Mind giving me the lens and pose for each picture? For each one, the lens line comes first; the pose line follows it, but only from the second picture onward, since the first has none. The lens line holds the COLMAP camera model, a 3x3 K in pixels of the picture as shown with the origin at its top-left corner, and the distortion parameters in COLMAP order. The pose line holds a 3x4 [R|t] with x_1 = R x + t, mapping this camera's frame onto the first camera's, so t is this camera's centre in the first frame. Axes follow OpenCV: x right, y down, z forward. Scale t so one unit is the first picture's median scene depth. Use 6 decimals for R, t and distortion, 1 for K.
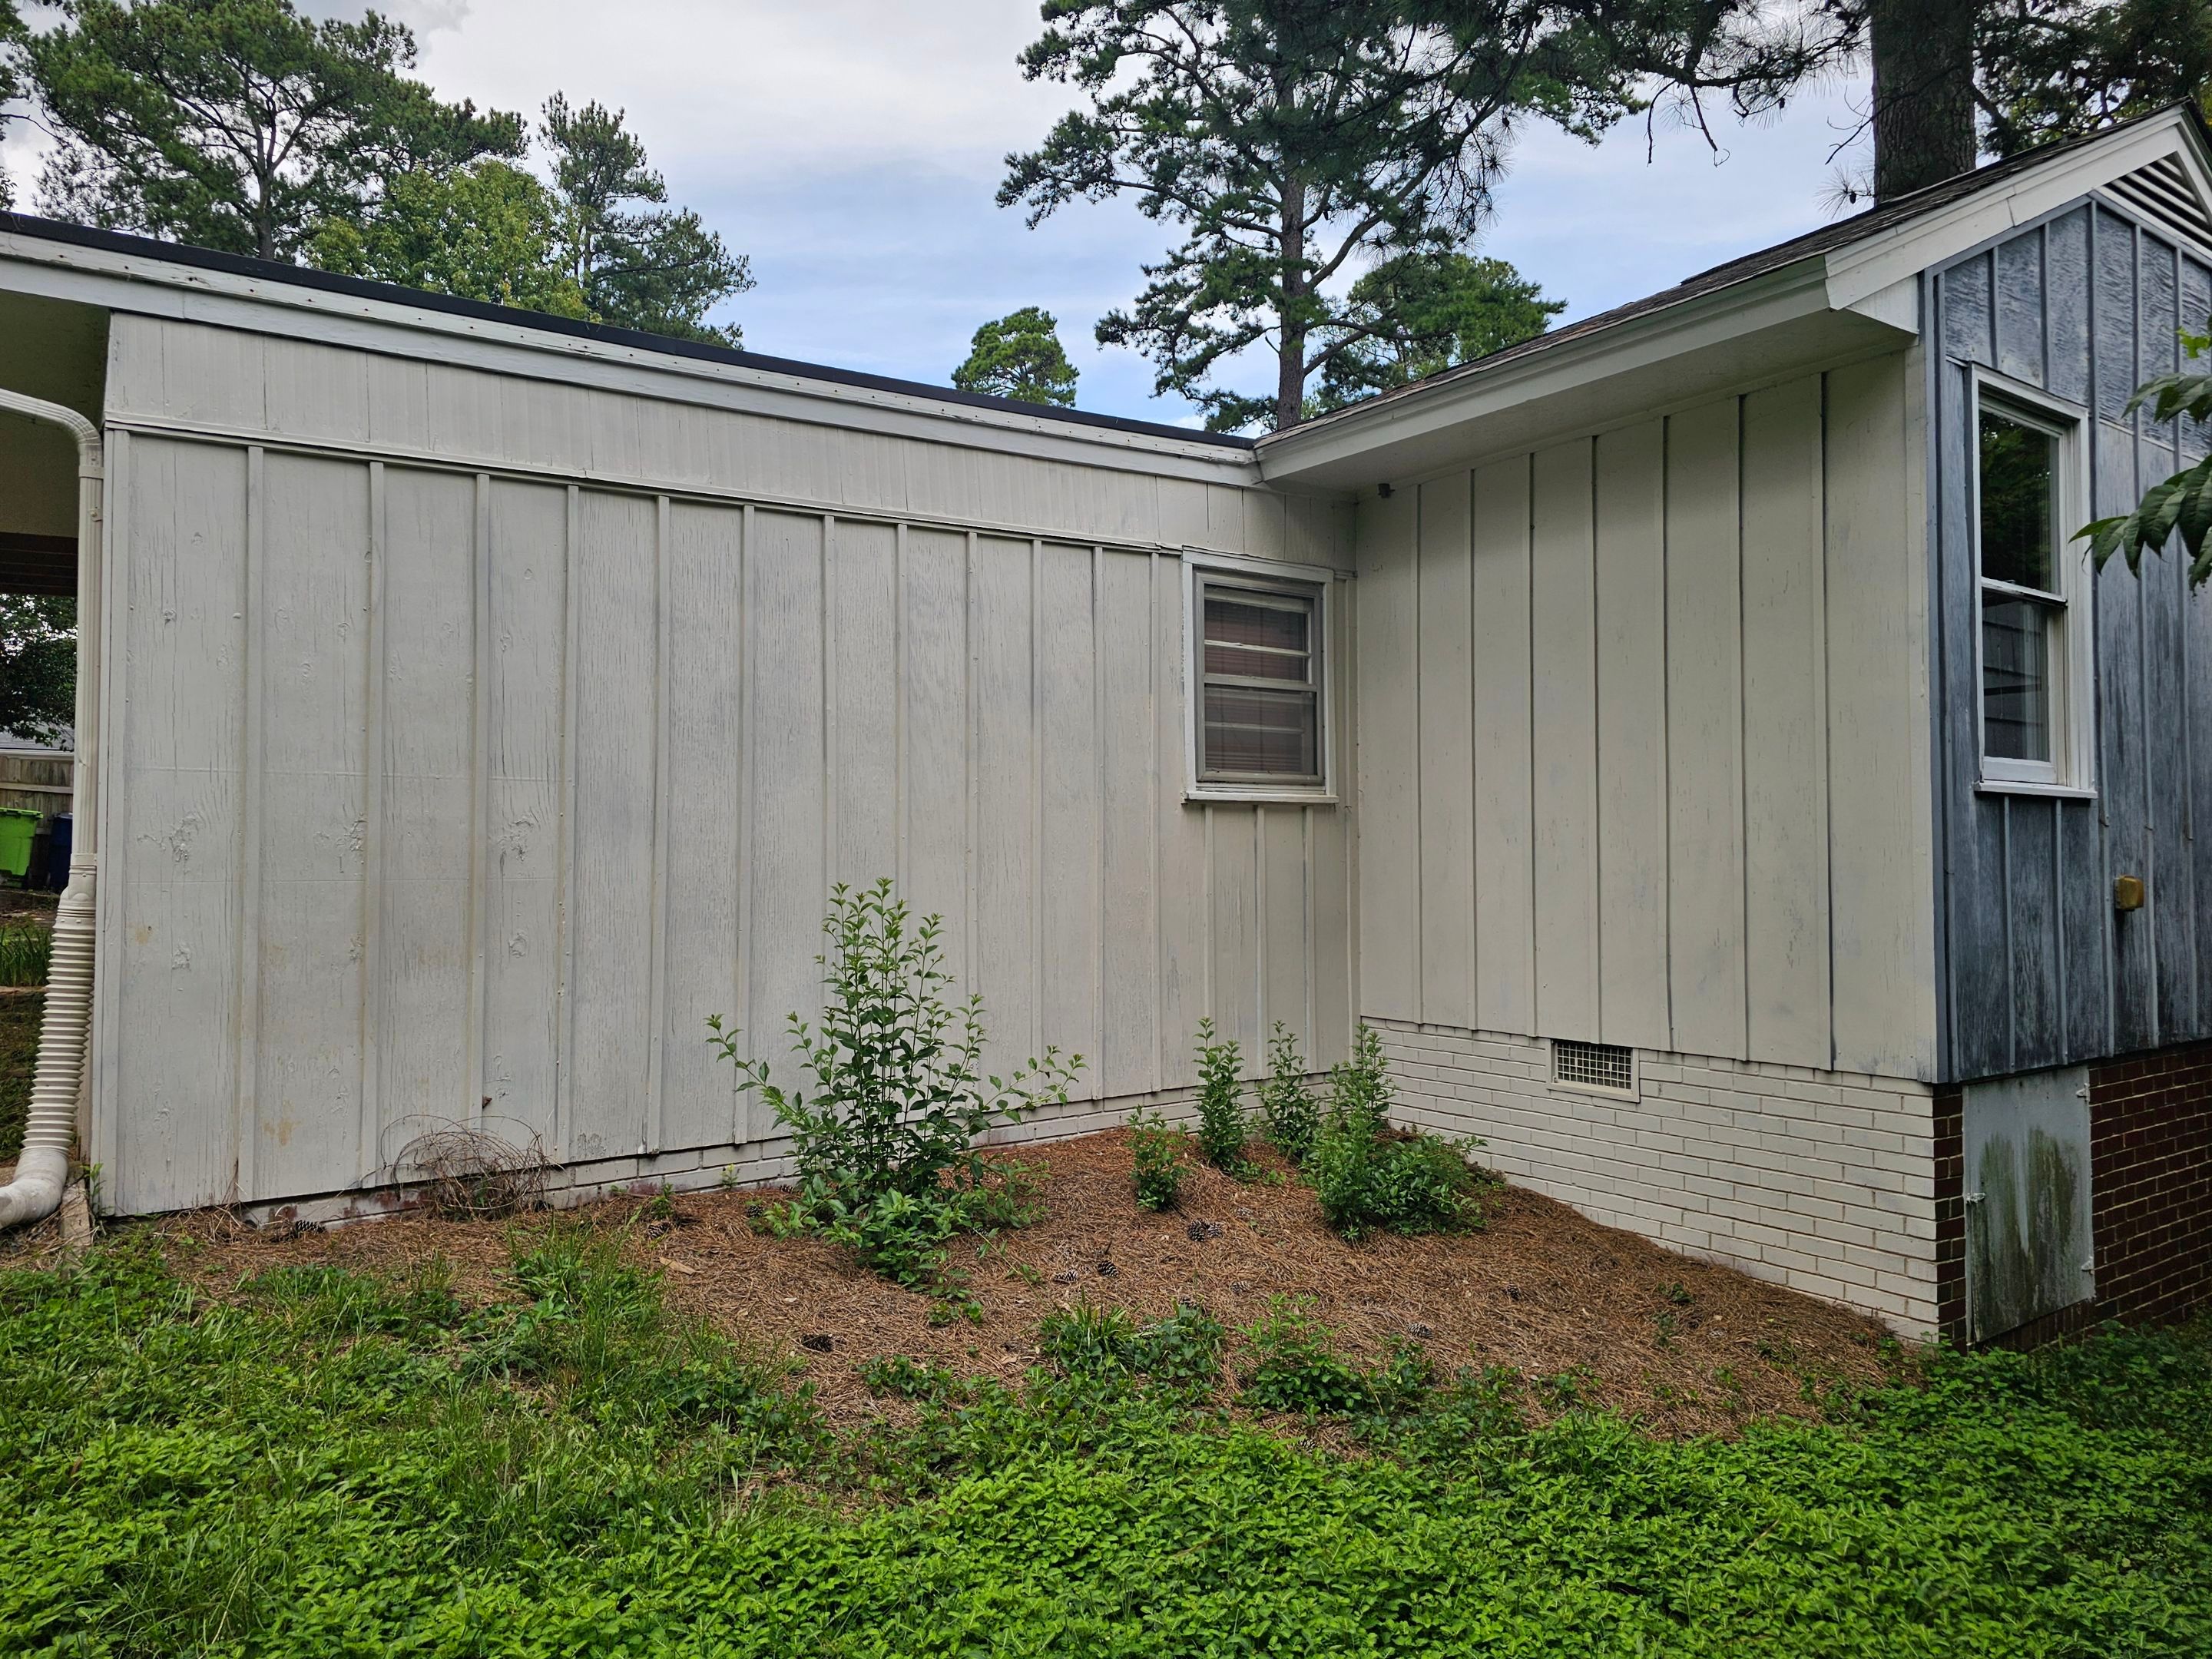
lens RADIAL K [[1494.8, 0, 1045.4], [0, 1494.8, 828.5], [0, 0, 1]] dist [0.032563, -0.029762]
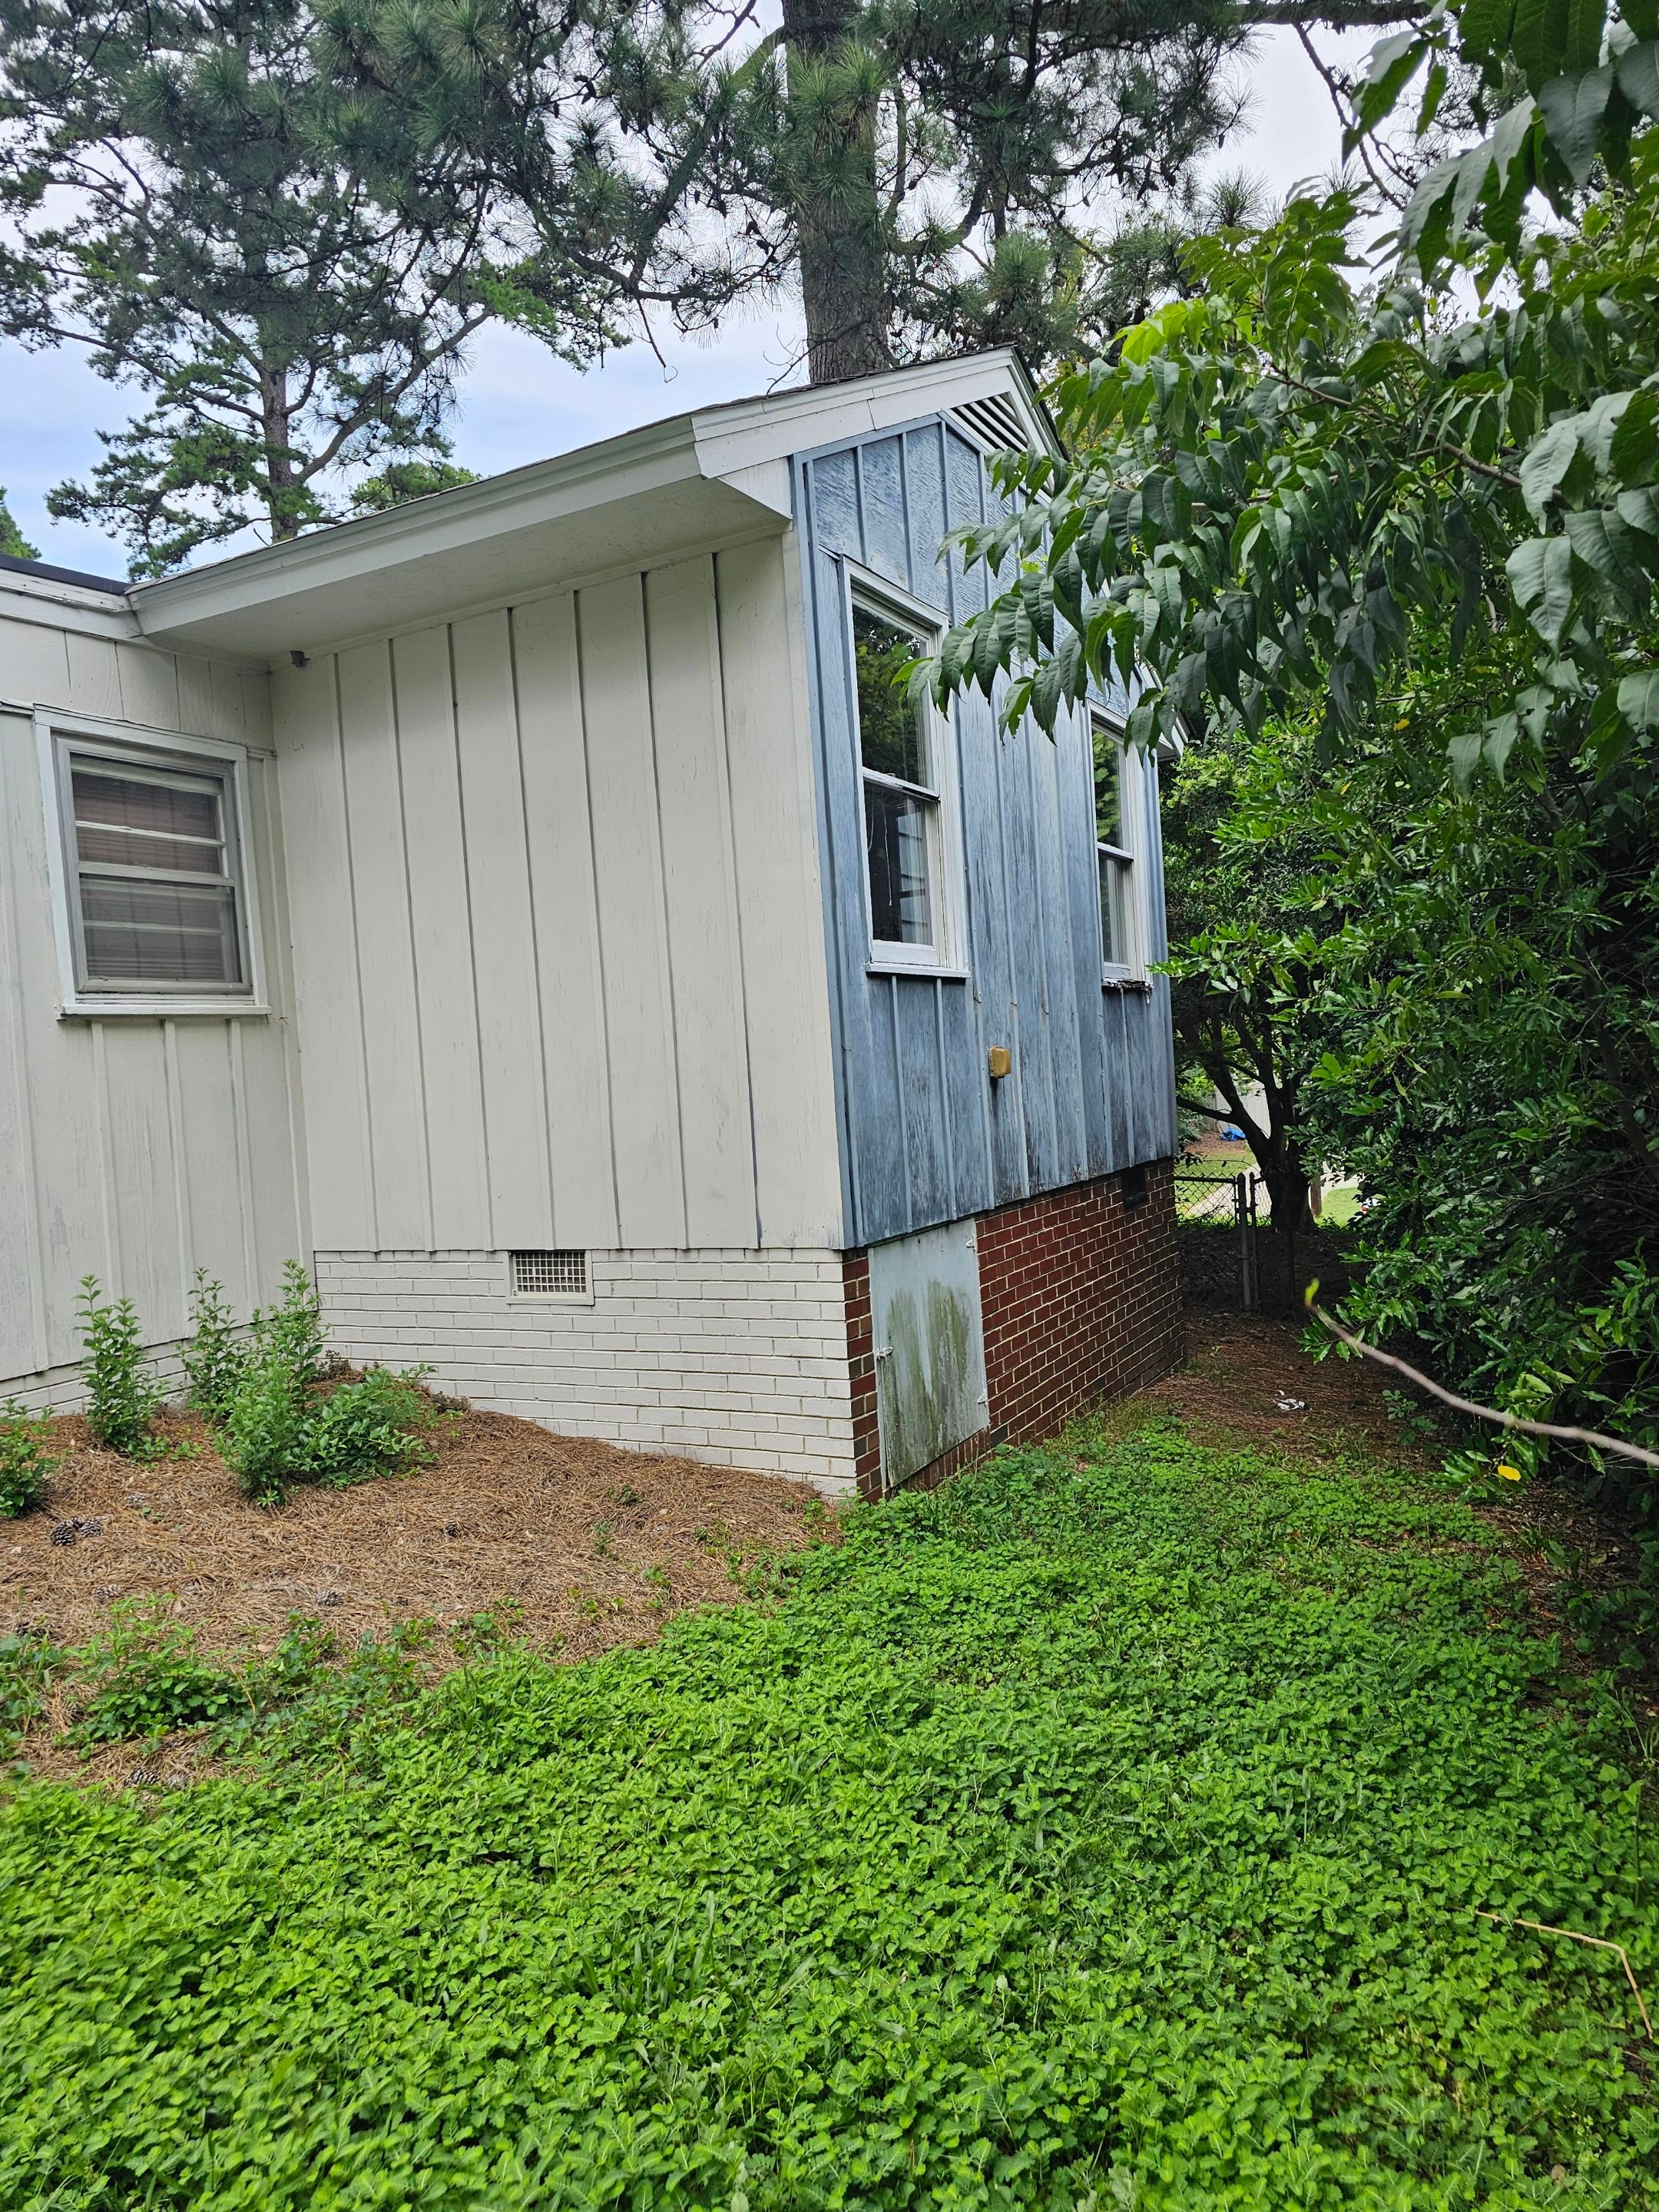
lens RADIAL K [[1508.0, 0, 829.5], [0, 1508.0, 1106.0], [0, 0, 1]] dist [0.063464, -0.085132]
pose [[0.887188, -0.068217, 0.456337, 0.099416], [0.054277, 0.997573, 0.043605, 0.021350], [-0.458204, -0.013917, 0.888738, 0.068344]]
